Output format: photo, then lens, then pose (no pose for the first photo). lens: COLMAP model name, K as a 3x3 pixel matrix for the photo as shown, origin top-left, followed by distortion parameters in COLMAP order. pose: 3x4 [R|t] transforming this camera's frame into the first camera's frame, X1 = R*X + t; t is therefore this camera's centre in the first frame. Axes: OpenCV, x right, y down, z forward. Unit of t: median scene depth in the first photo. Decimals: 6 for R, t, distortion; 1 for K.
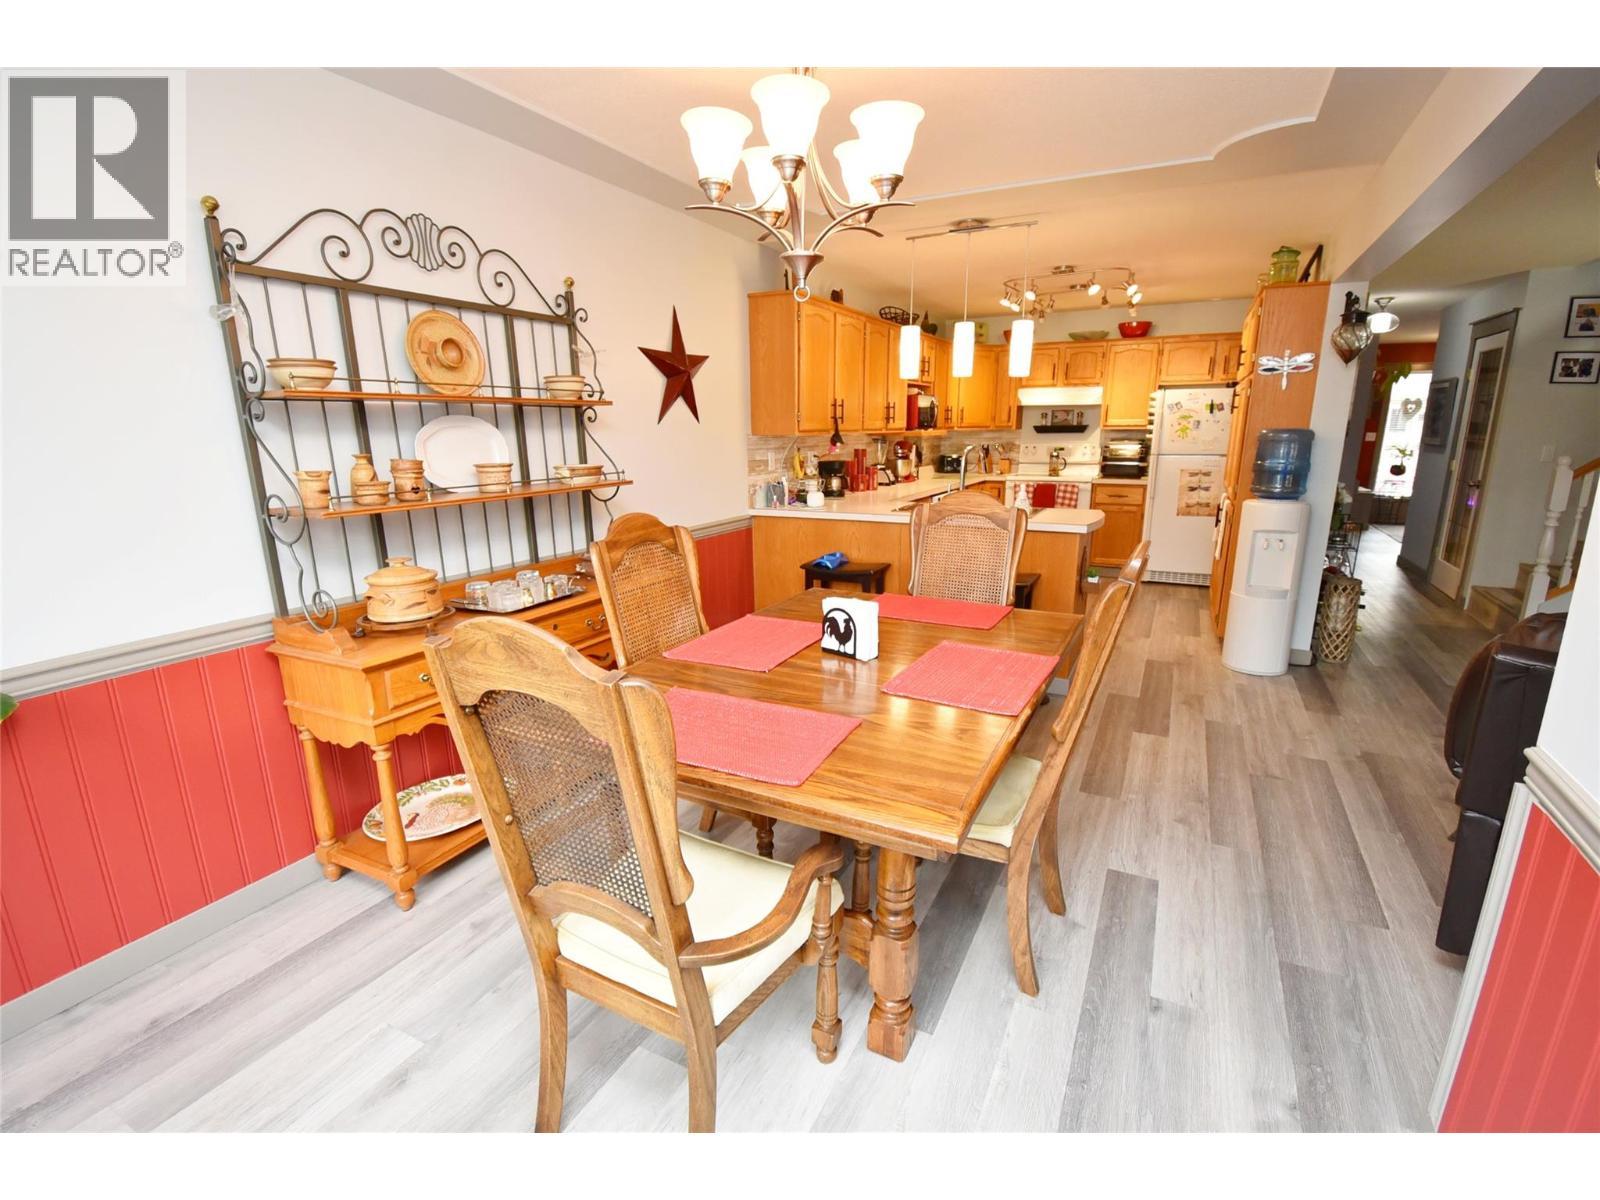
lens RADIAL K [[739.8, 0, 789.6], [0, 739.8, 612.8], [0, 0, 1]] dist [0.002512, -0.019646]
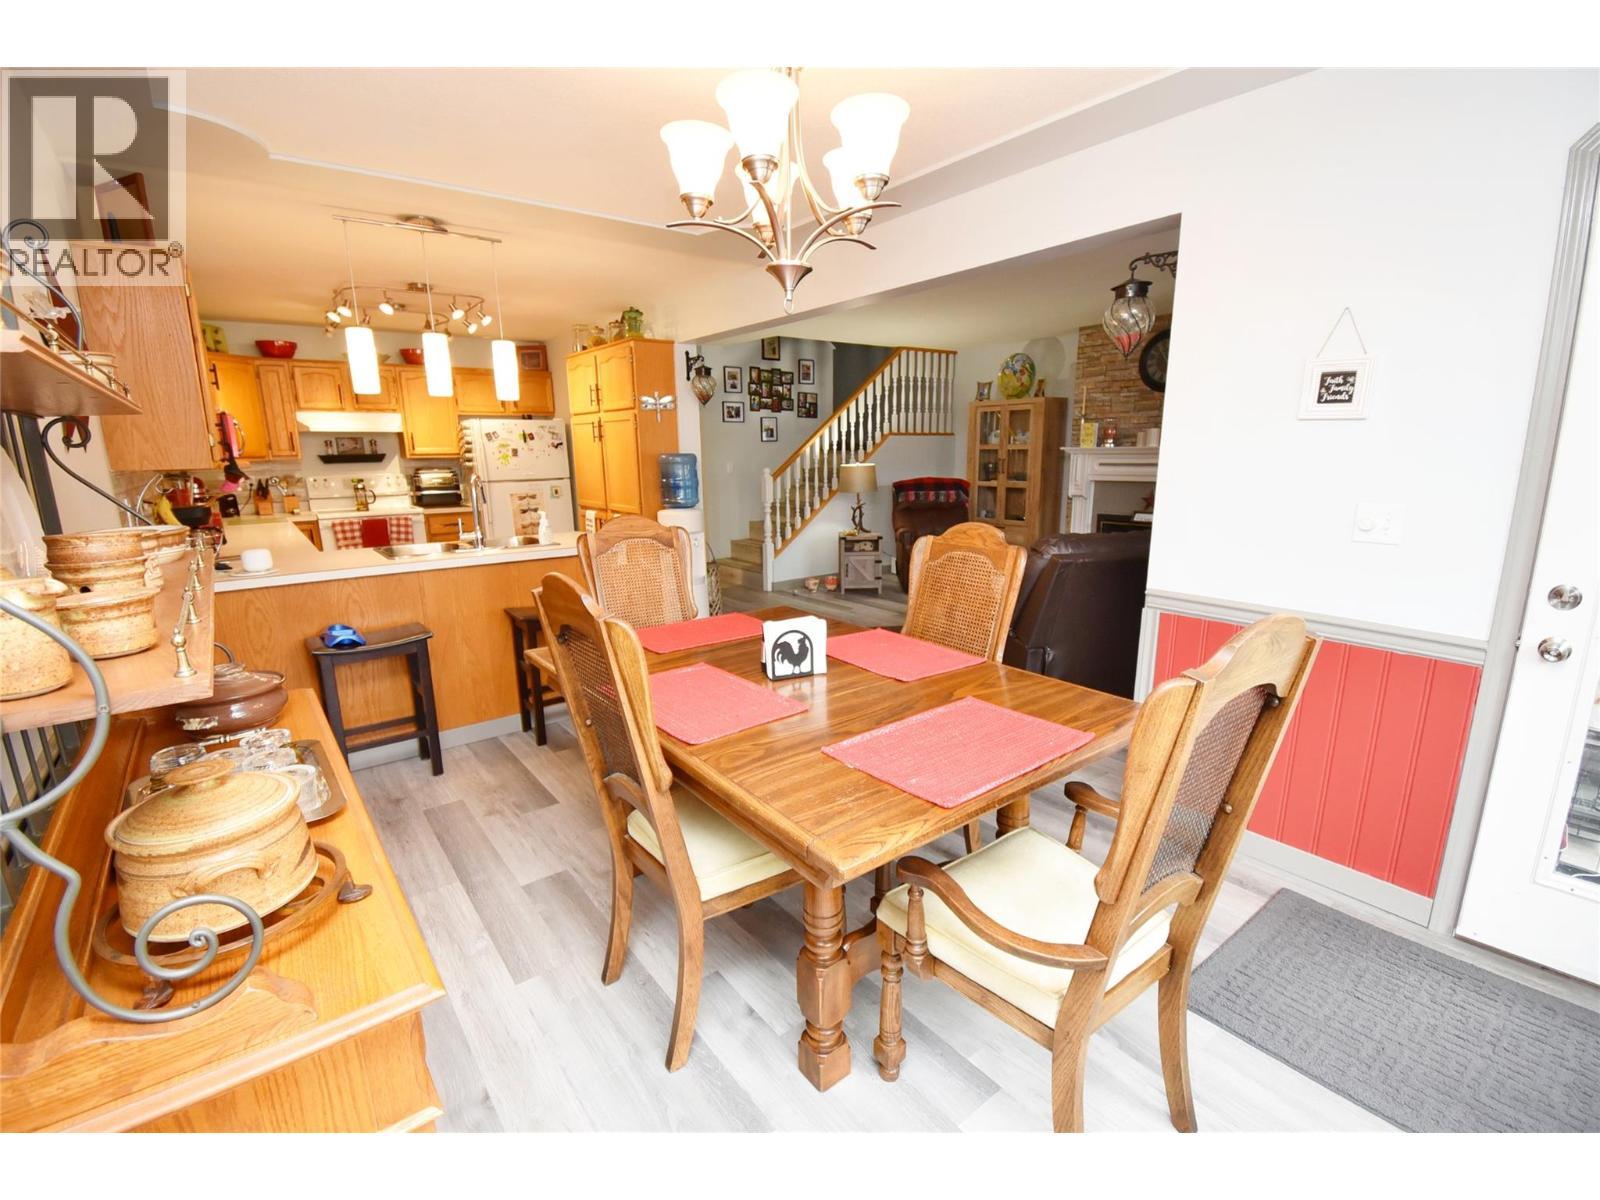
lens RADIAL K [[719.1, 0, 804.9], [0, 719.1, 611.0], [0, 0, 1]] dist [0.021530, -0.026728]
pose [[0.406724, -0.197348, 0.891981, -0.250547], [0.232073, 0.966678, 0.108054, -0.042236], [-0.883582, 0.163057, 0.438970, 0.182722]]
